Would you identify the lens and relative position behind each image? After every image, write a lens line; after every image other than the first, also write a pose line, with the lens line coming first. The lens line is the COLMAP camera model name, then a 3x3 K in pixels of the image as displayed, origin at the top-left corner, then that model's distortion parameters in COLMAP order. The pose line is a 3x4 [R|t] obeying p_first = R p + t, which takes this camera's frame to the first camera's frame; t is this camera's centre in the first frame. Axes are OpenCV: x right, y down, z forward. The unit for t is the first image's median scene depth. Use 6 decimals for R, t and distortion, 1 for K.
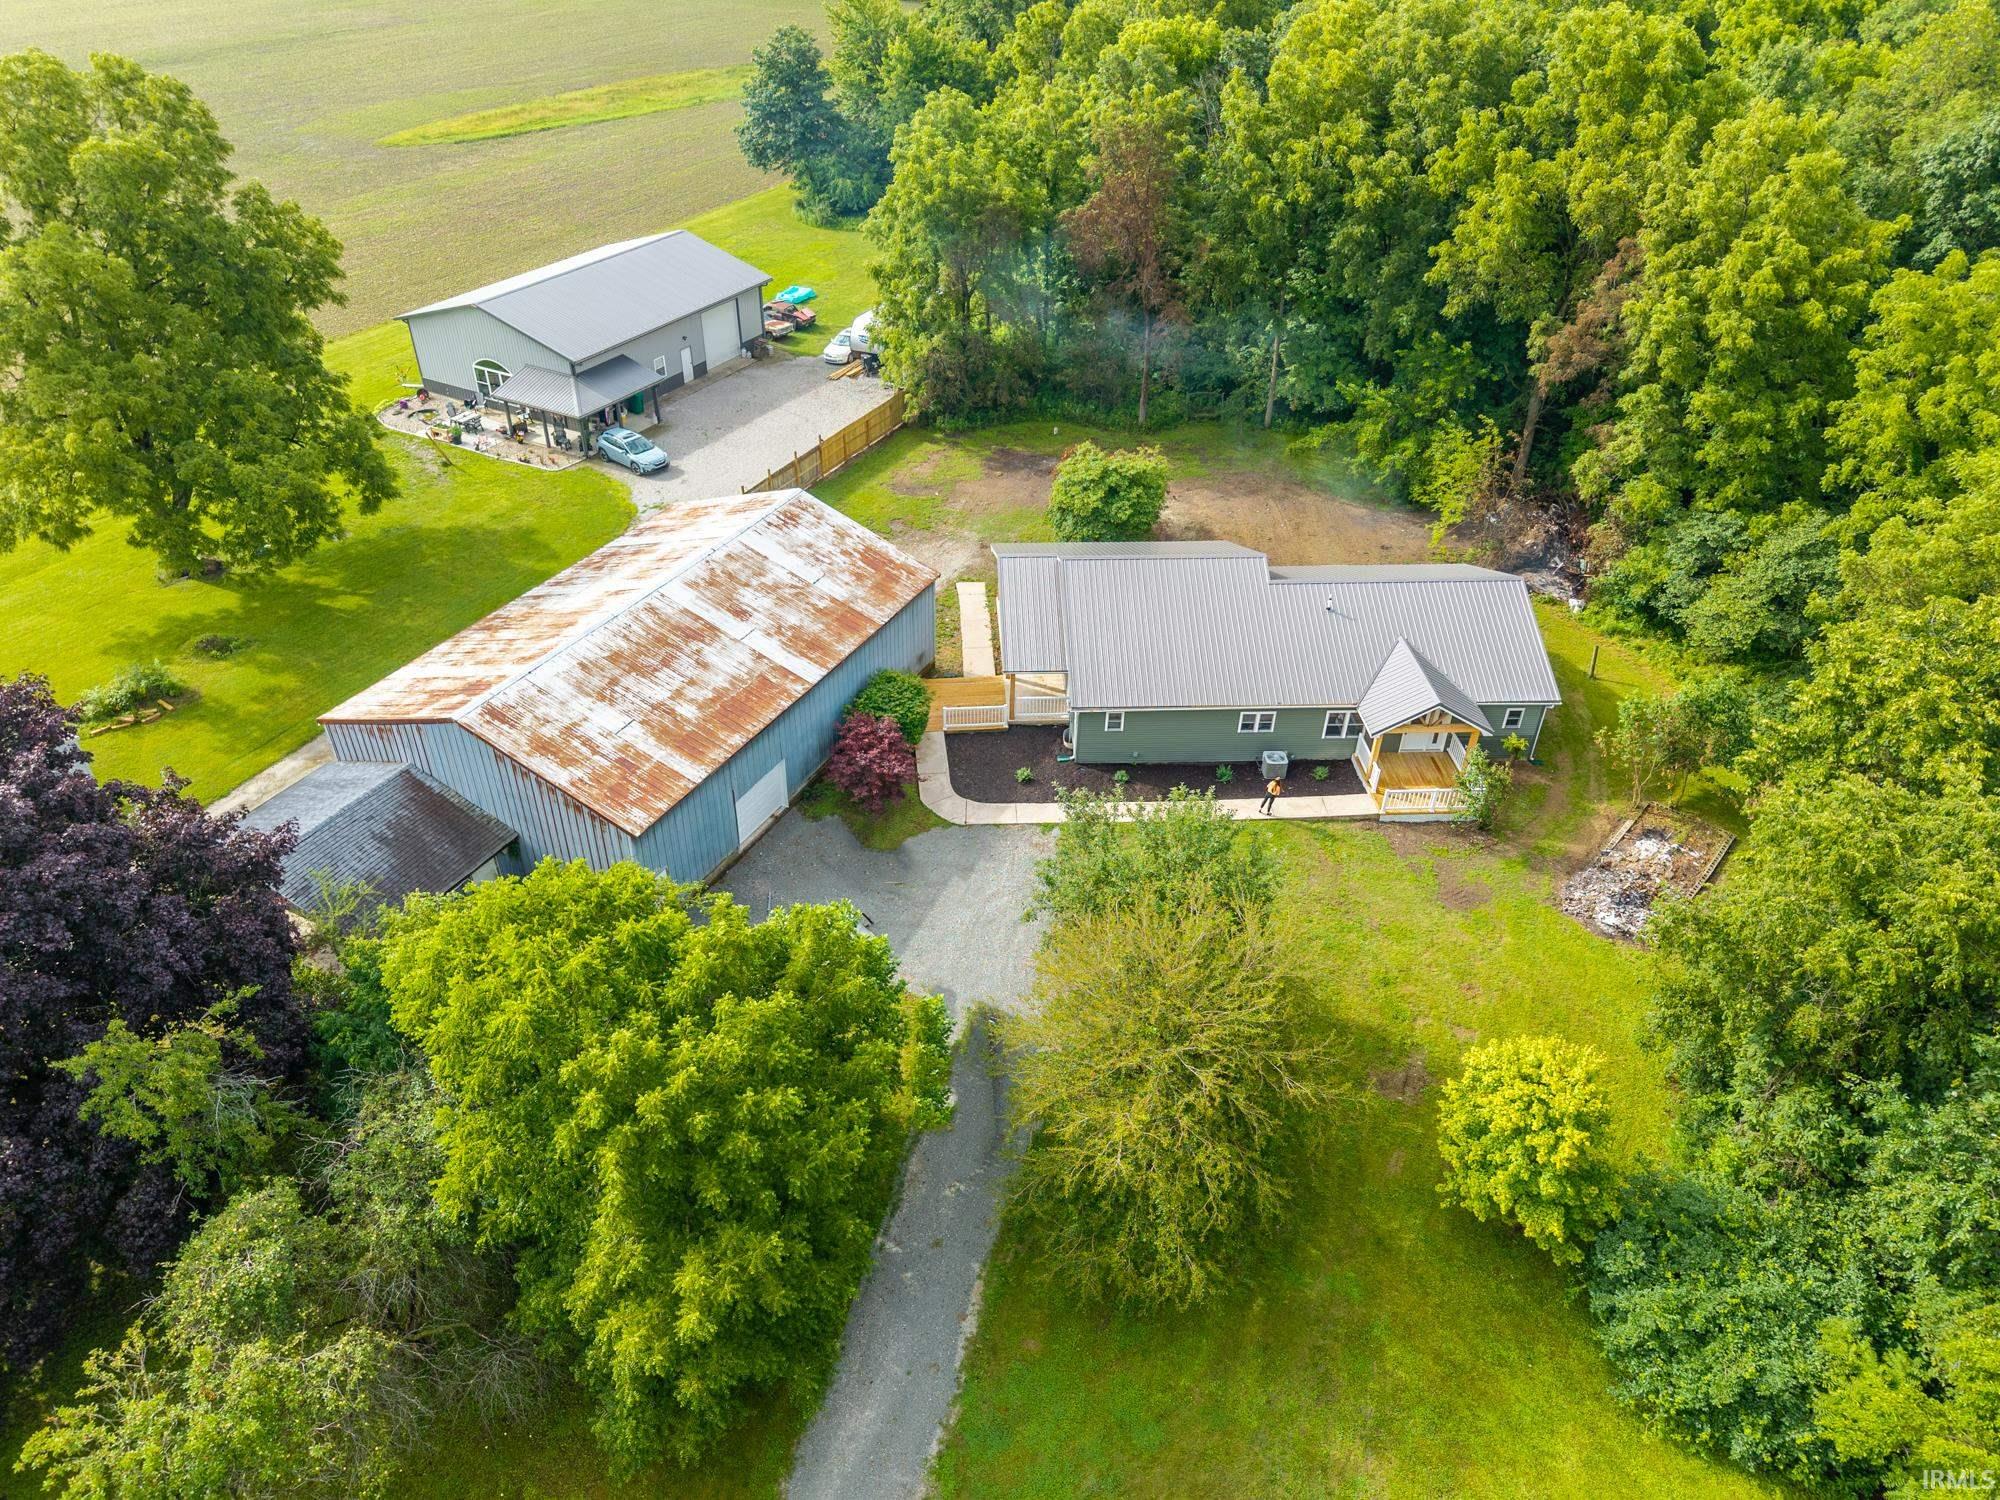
lens RADIAL K [[1337.1, 0, 1004.3], [0, 1337.1, 758.3], [0, 0, 1]] dist [0.027176, -0.017572]
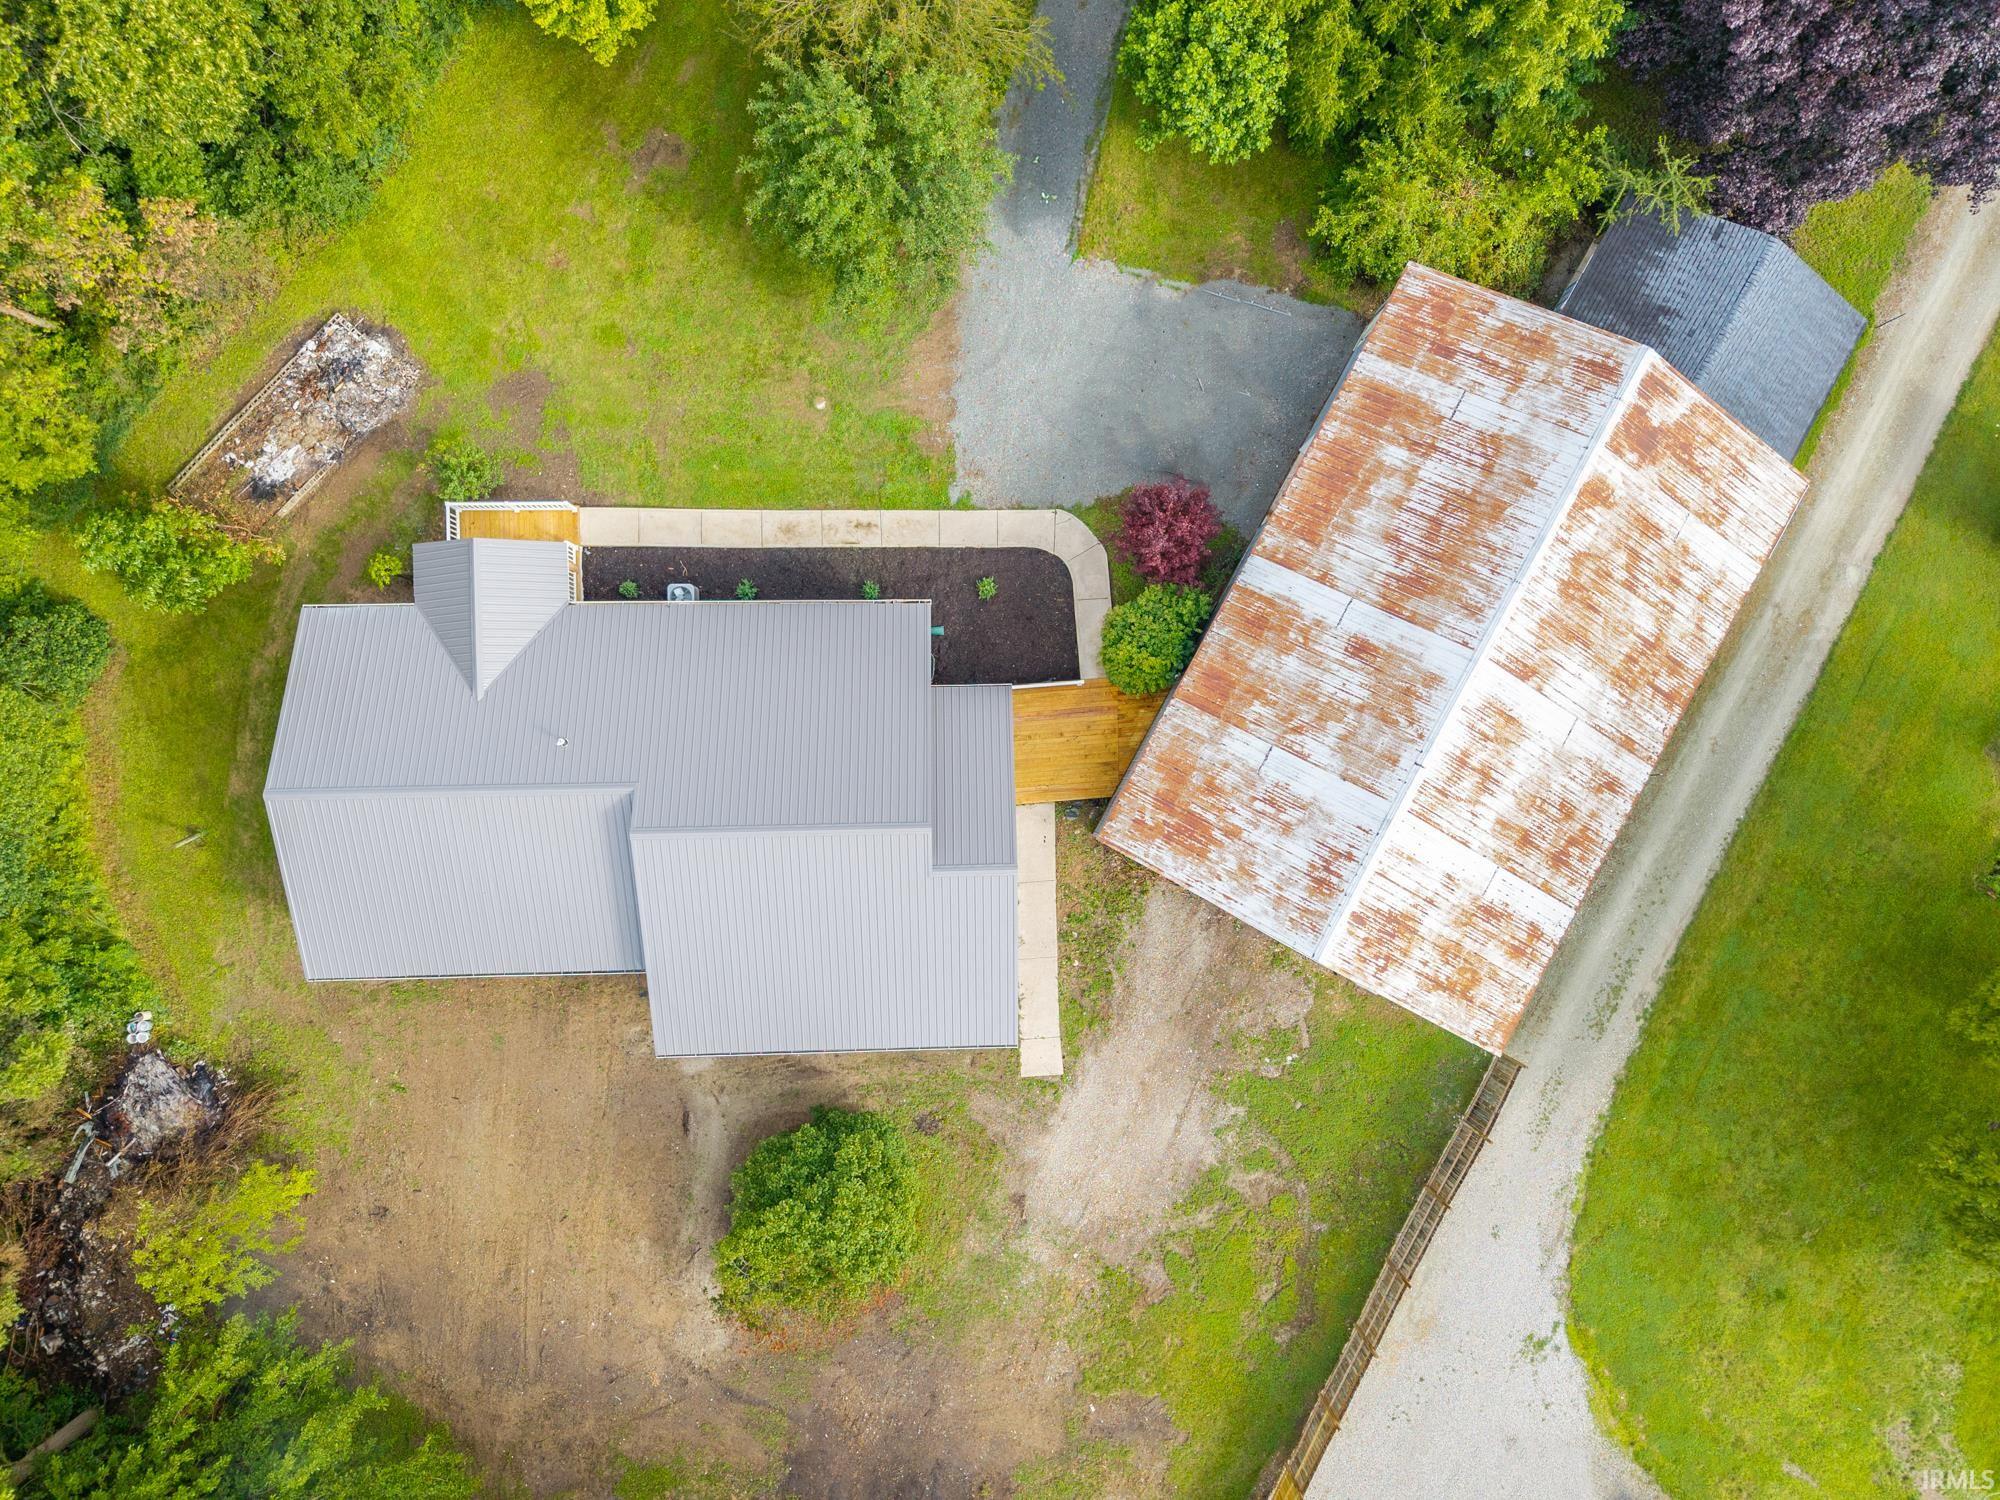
lens RADIAL K [[1337.1, 0, 1004.3], [0, 1337.1, 758.3], [0, 0, 1]] dist [0.027176, -0.017572]
pose [[-0.997899, -0.036936, -0.053221, 0.048129], [-0.022116, -0.577939, 0.815780, -0.796453], [-0.060890, 0.815243, 0.575908, 0.639323]]
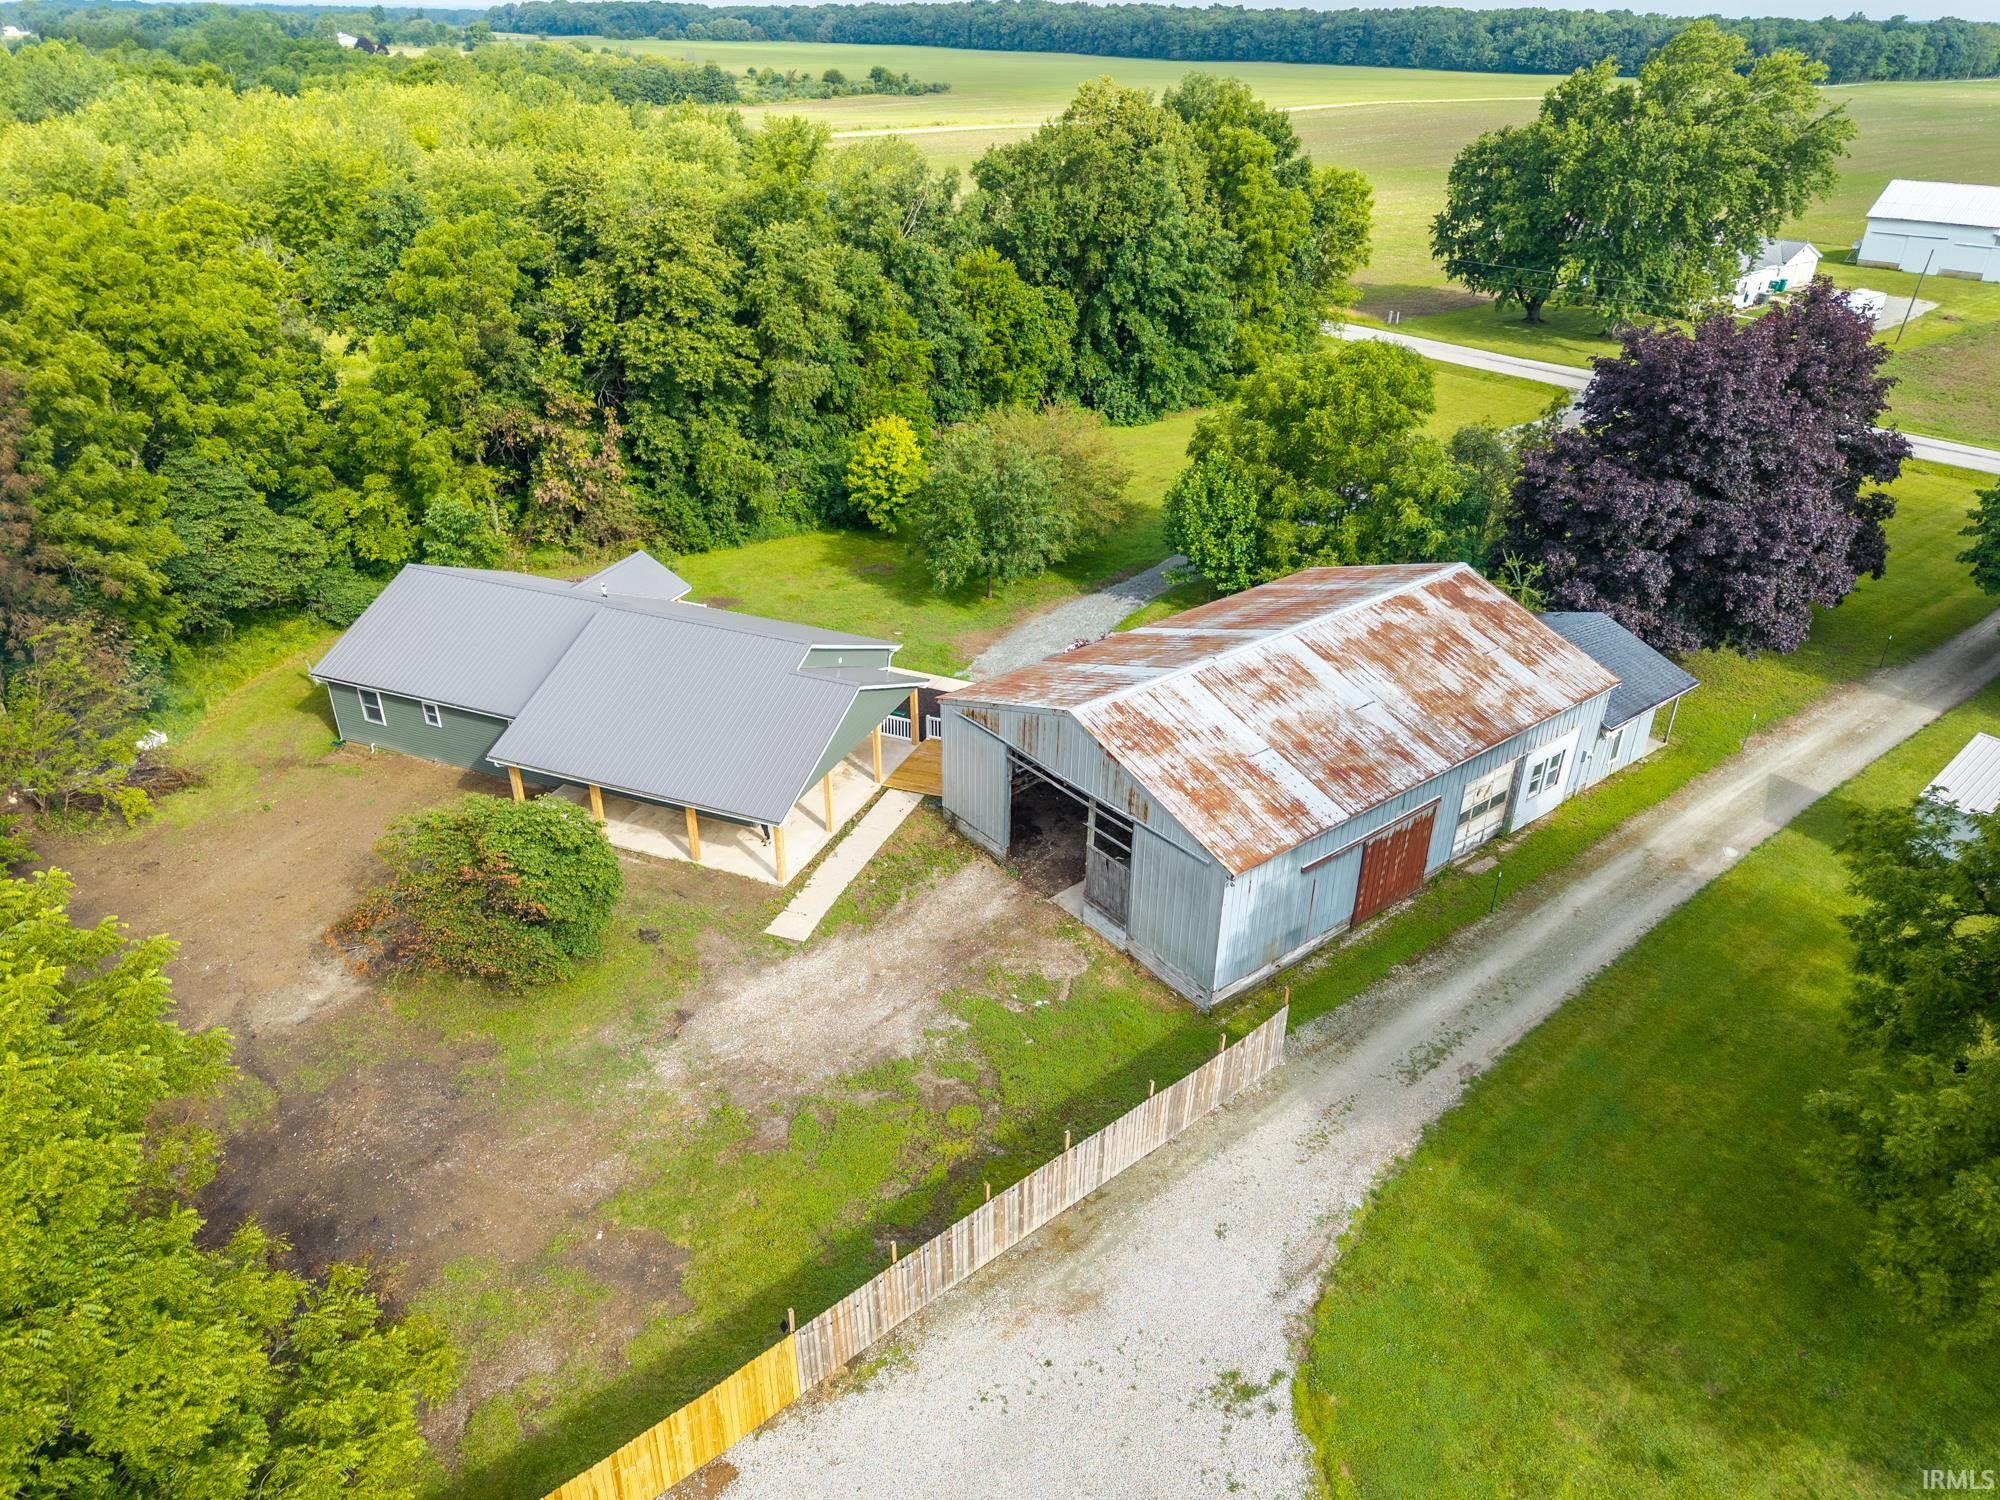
lens RADIAL K [[1337.1, 0, 1004.3], [0, 1337.1, 758.3], [0, 0, 1]] dist [0.027176, -0.017572]
pose [[-0.905994, -0.230109, 0.355282, -0.437742], [0.222832, 0.454346, 0.862506, -0.931162], [-0.359891, 0.860593, -0.360359, 1.499468]]
